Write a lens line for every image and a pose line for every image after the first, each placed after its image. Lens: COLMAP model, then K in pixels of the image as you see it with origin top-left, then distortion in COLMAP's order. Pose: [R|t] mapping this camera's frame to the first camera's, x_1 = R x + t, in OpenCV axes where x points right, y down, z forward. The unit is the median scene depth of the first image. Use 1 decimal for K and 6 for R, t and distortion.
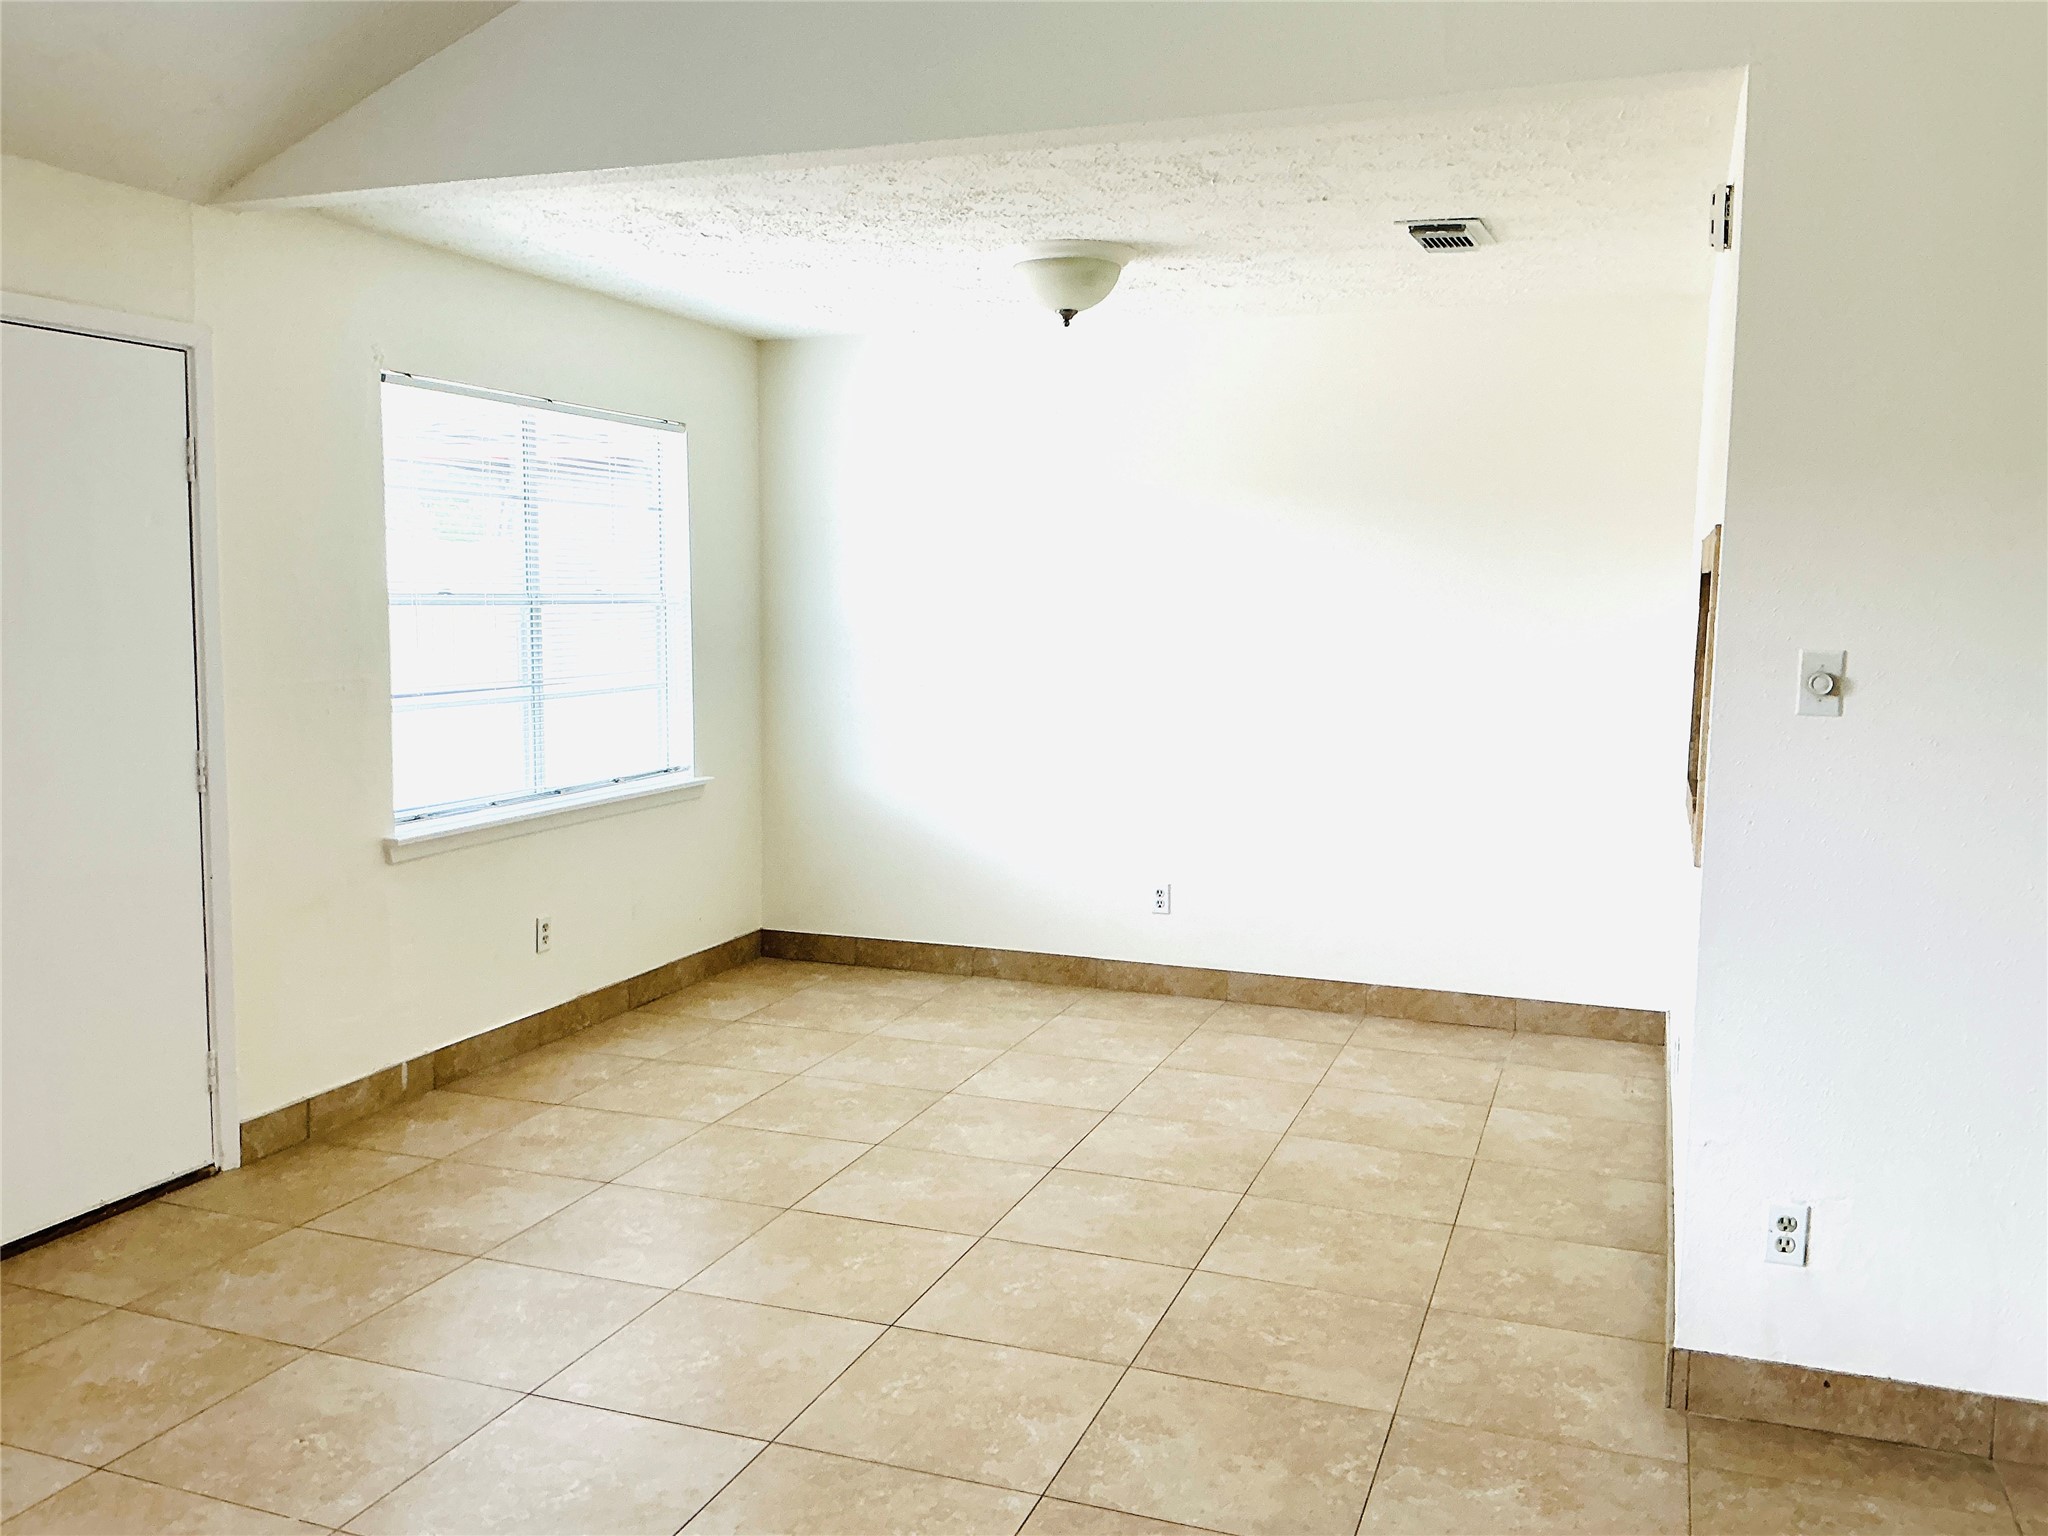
lens RADIAL K [[1708.3, 0, 1020.6], [0, 1708.3, 765.3], [0, 0, 1]] dist [0.049300, -0.092025]
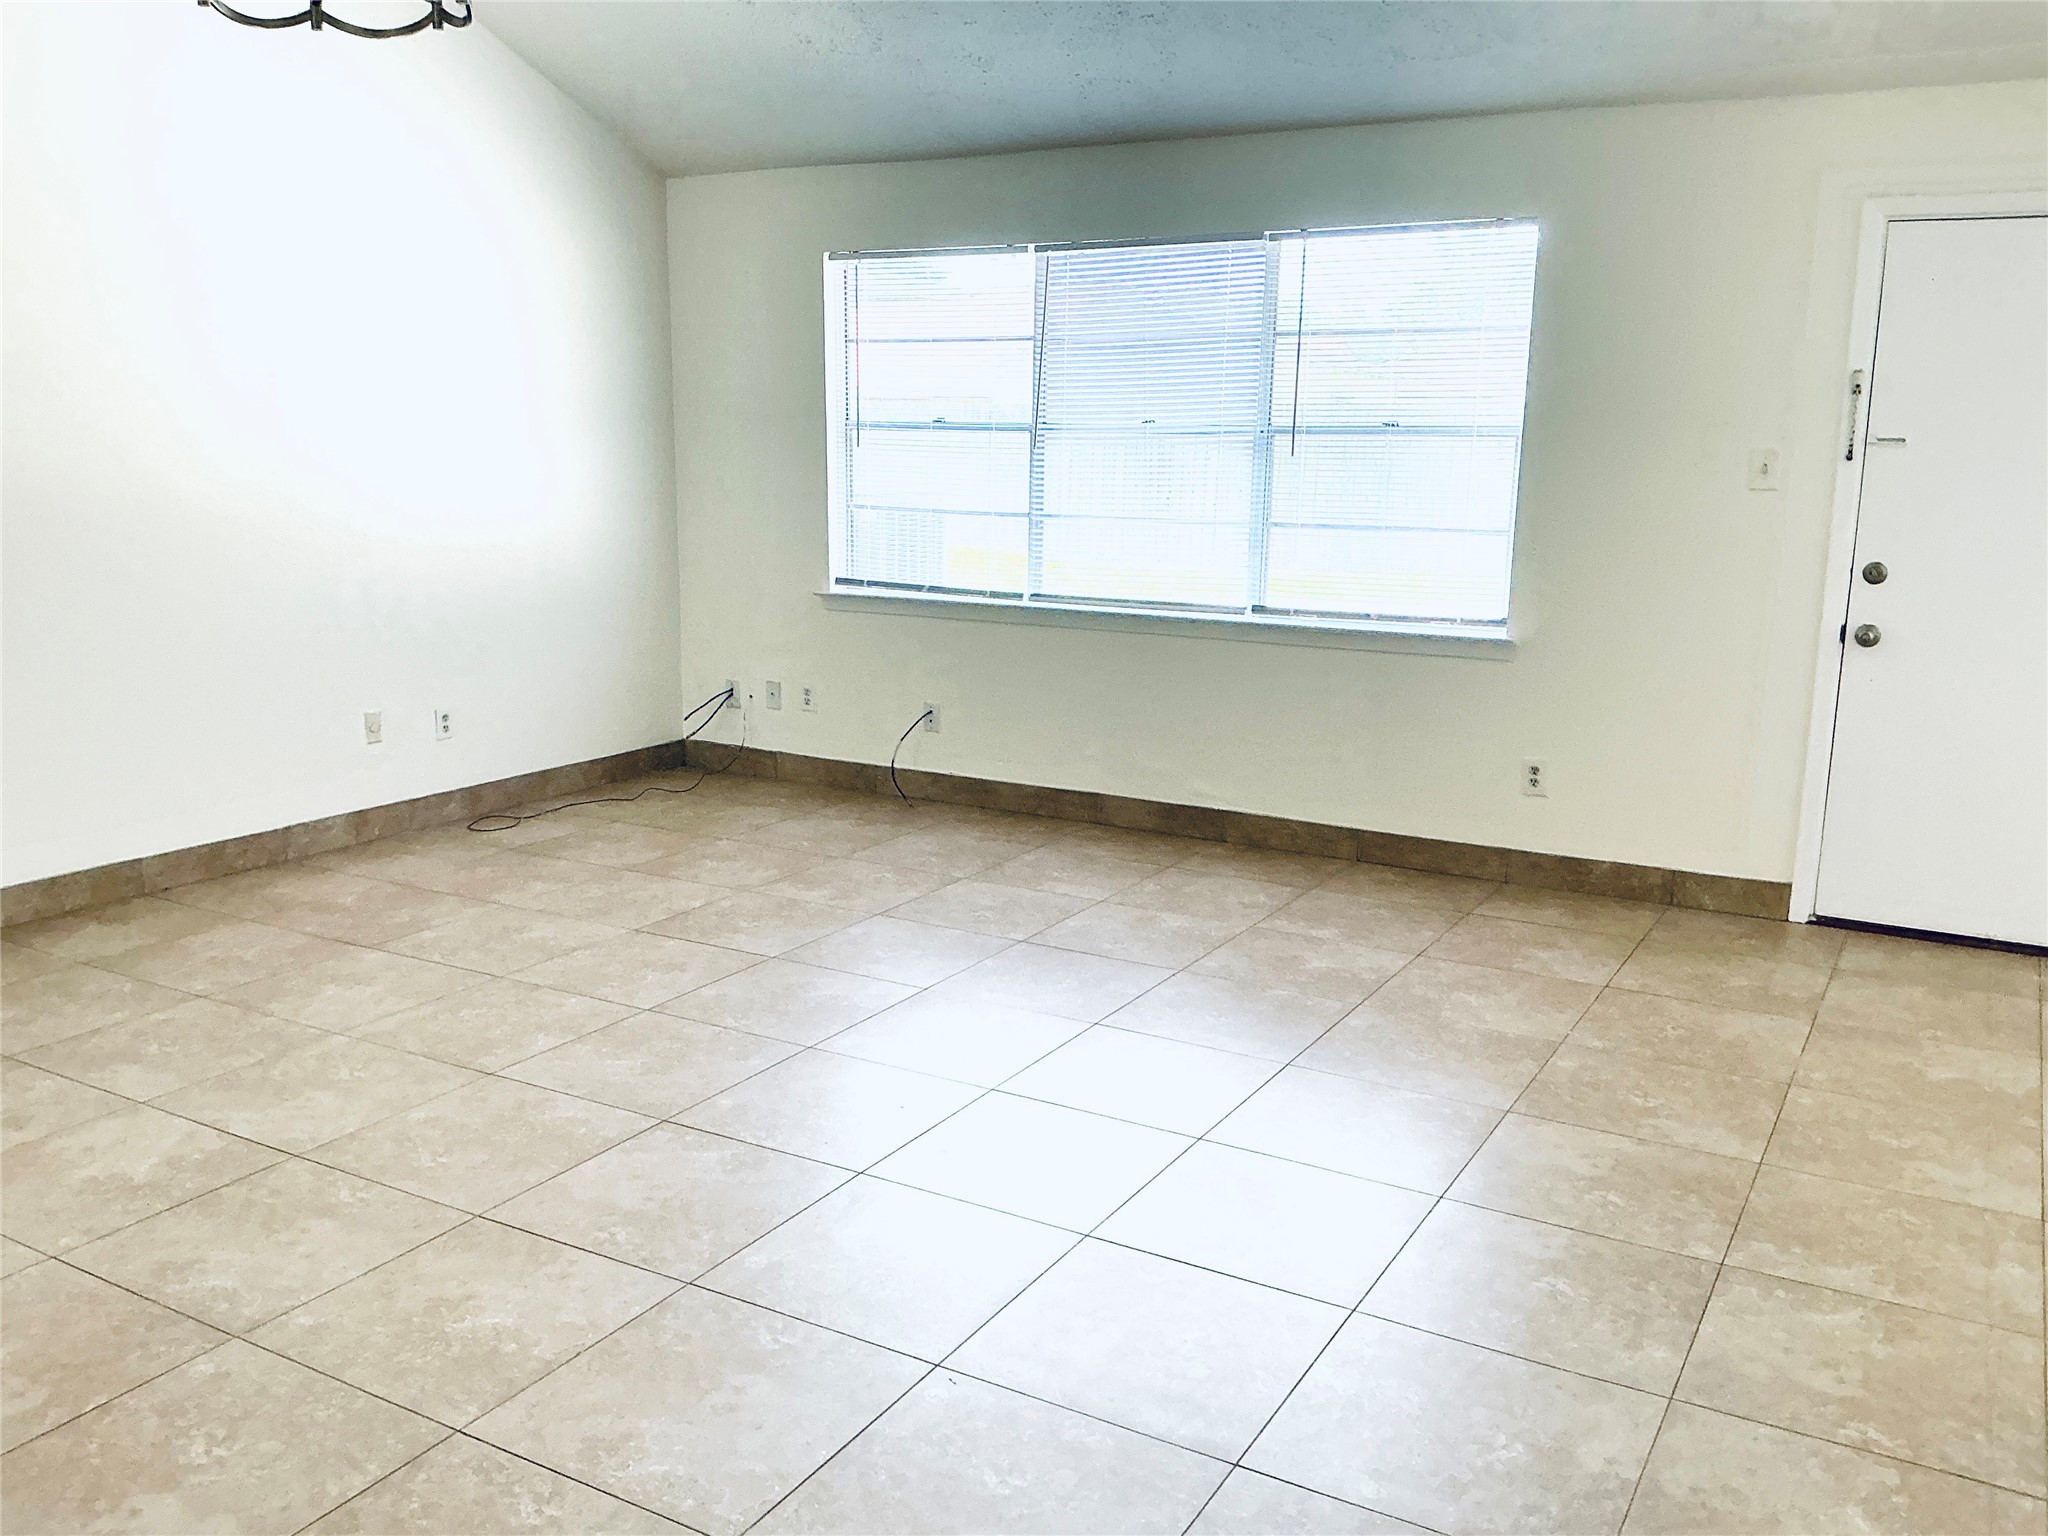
lens RADIAL K [[1708.3, 0, 1006.5], [0, 1708.3, 767.3], [0, 0, 1]] dist [0.049300, -0.092025]
pose [[-0.169575, 0.179073, -0.969112, 0.986970], [-0.115276, 0.972999, 0.199962, -0.033518], [0.978752, 0.145624, -0.144354, 0.628379]]
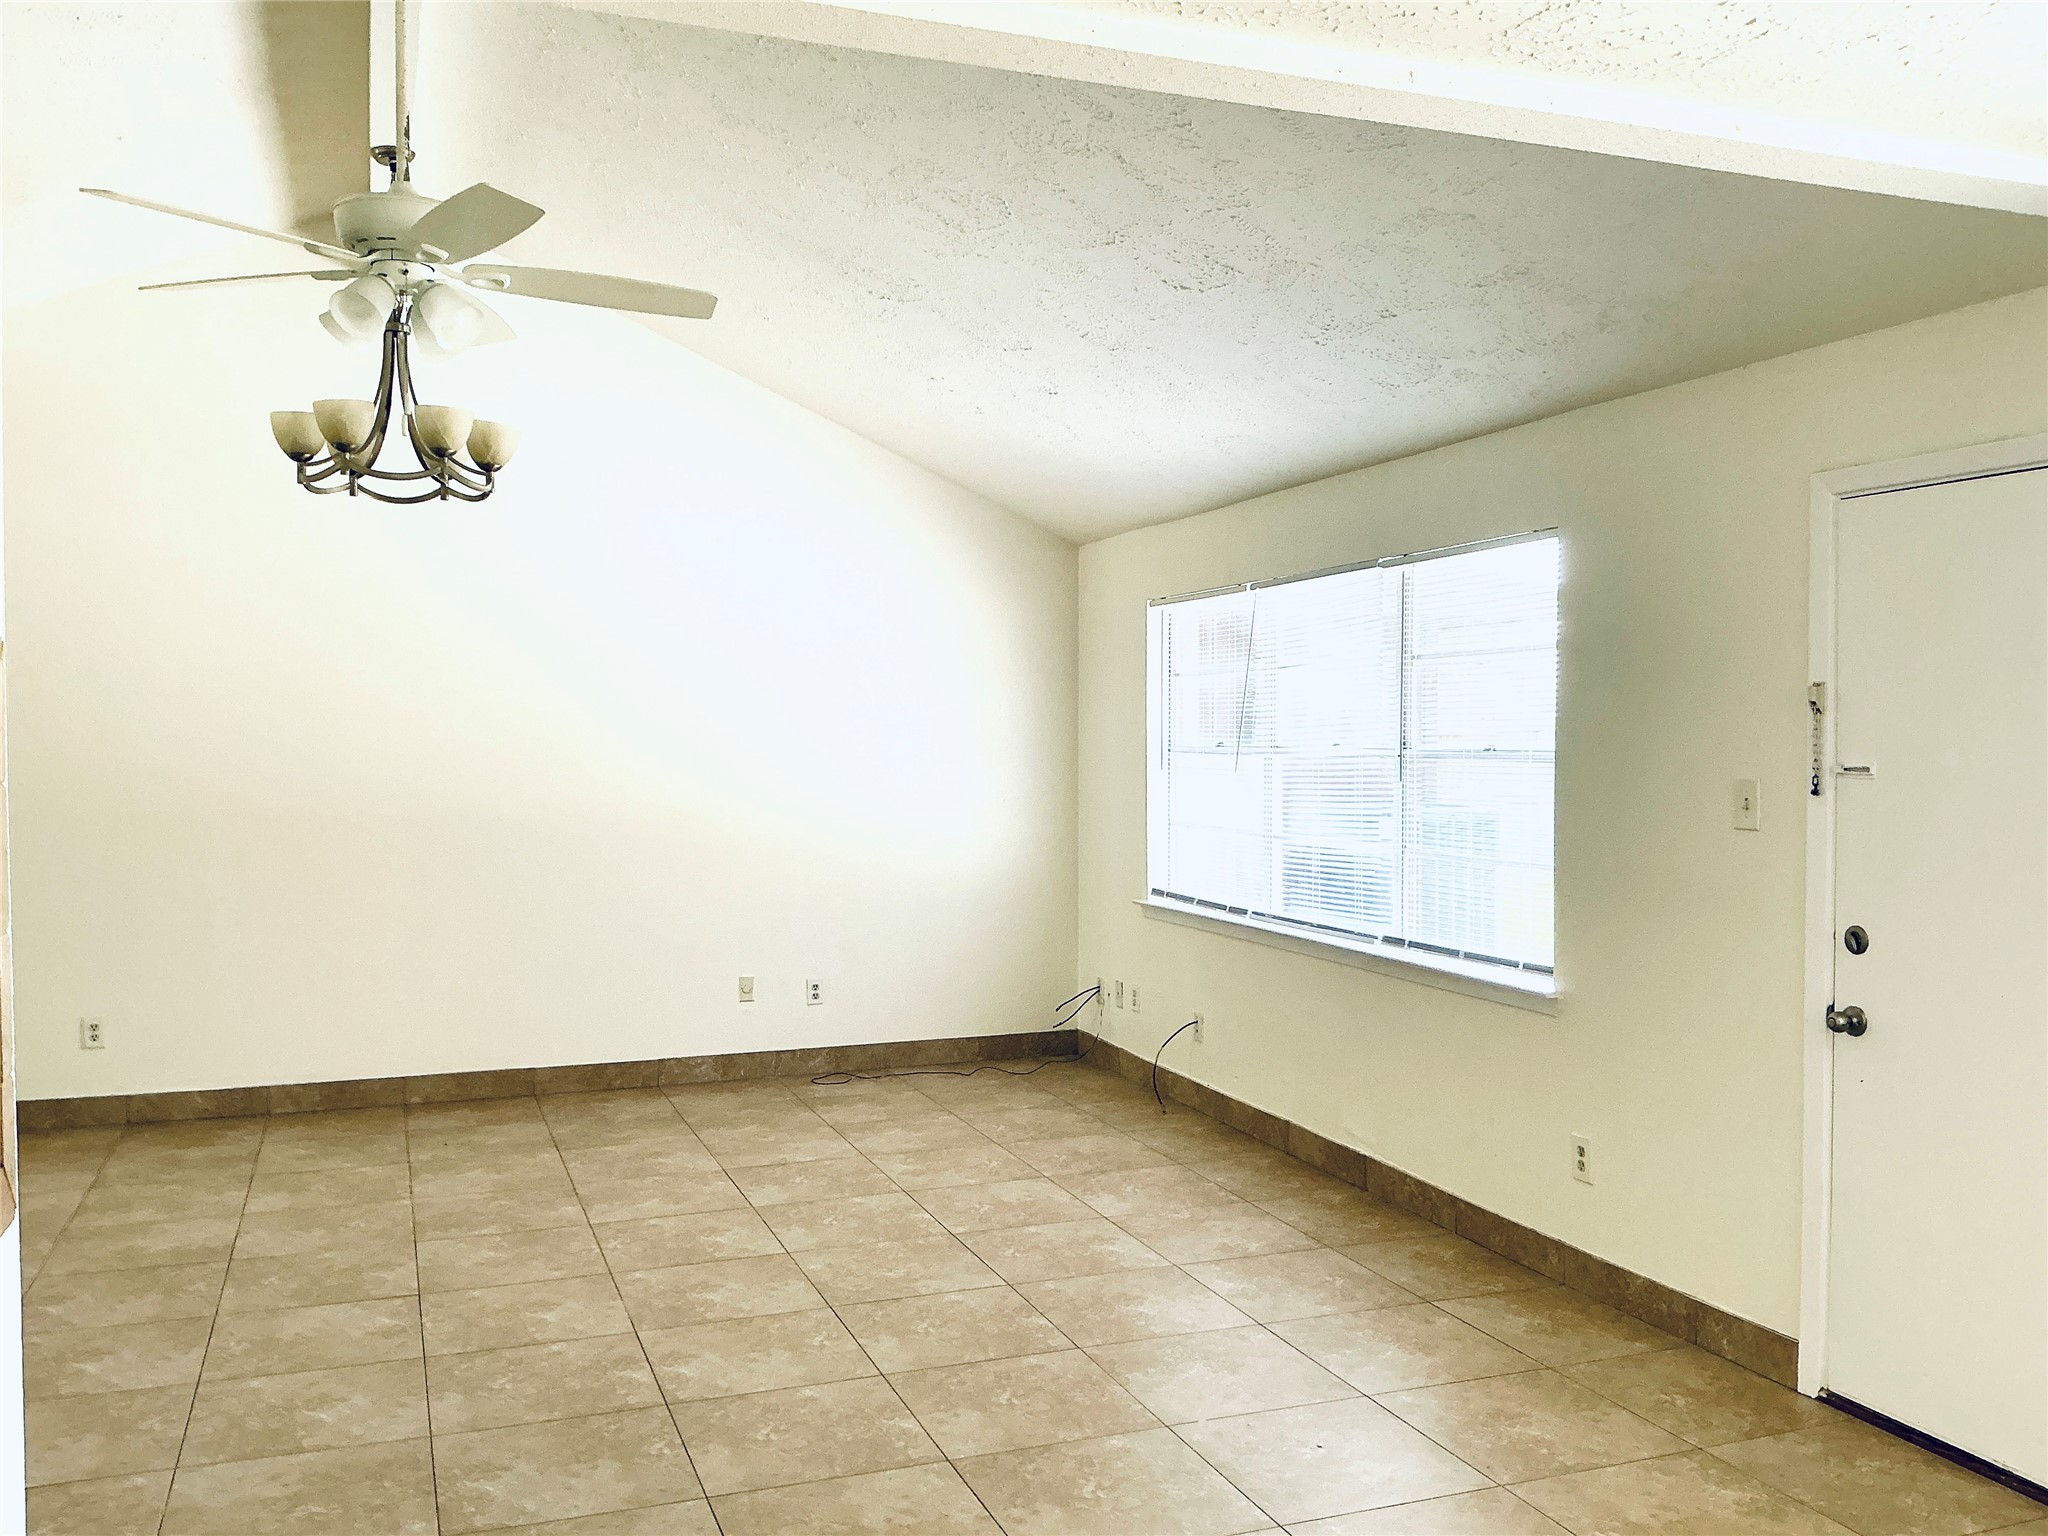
lens RADIAL K [[1708.3, 0, 1003.1], [0, 1708.3, 768.0], [0, 0, 1]] dist [0.049300, -0.092025]
pose [[-0.759391, 0.006930, -0.650598, 0.537252], [-0.071845, 0.992935, 0.094435, -0.173824], [0.646656, 0.118455, -0.753528, 1.658192]]
